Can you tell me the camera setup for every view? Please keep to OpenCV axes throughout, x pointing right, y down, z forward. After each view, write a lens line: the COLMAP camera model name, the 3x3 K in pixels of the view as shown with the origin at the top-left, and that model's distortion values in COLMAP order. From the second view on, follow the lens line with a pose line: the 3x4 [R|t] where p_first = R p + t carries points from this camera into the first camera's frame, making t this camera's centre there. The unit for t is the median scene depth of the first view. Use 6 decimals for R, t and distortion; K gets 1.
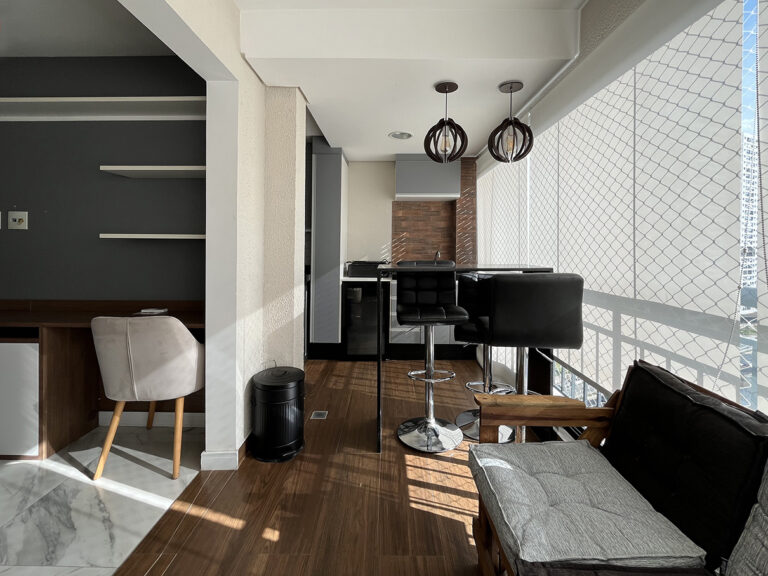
lens RADIAL K [[327.4, 0, 382.1], [0, 327.4, 258.6], [0, 0, 1]] dist [-0.003586, -0.000705]
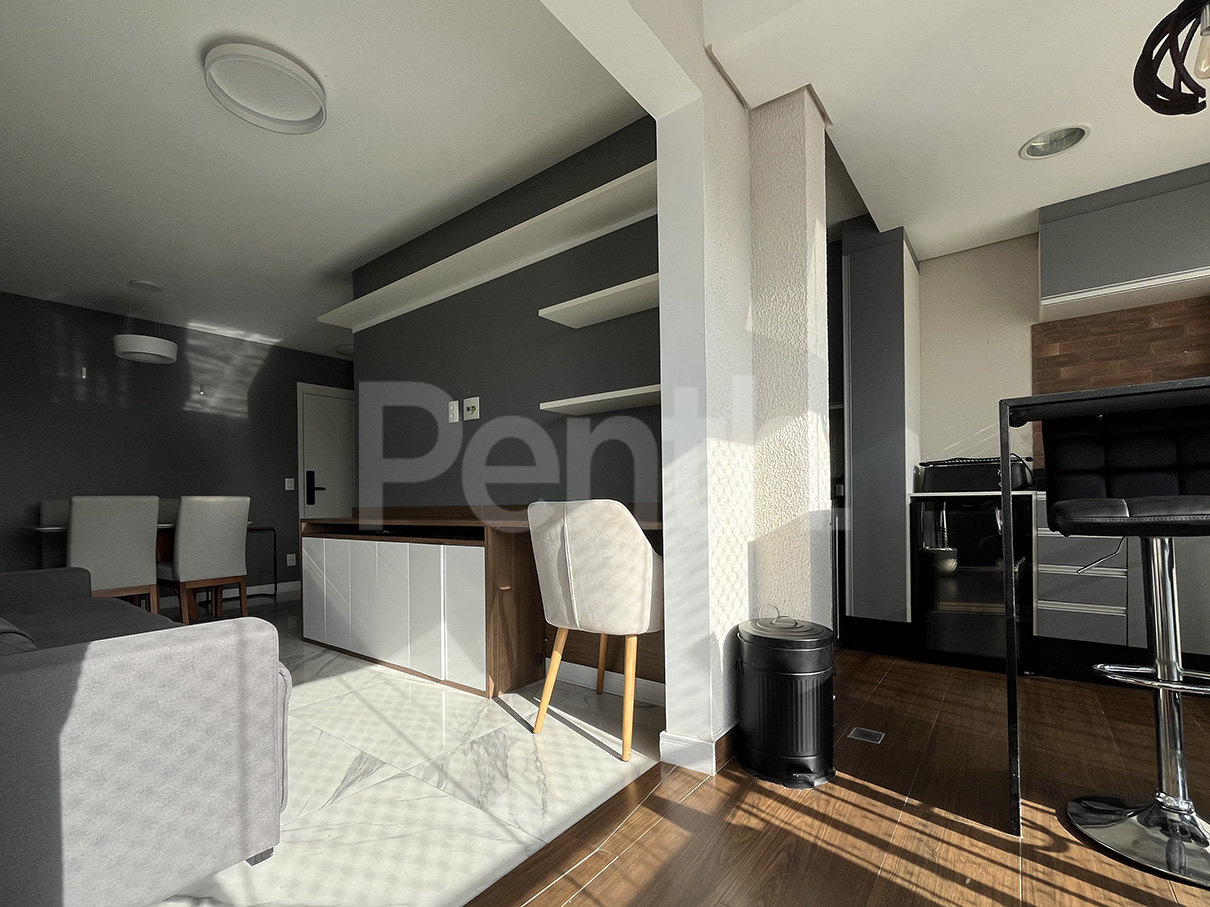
lens RADIAL K [[538.6, 0, 604.1], [0, 538.6, 496.1], [0, 0, 1]] dist [0.000713, 0.000467]
pose [[0.802827, -0.026254, -0.595633, -0.012608], [0.006491, 0.999356, -0.035301, 0.174318], [0.596176, 0.024474, 0.802480, 0.094049]]
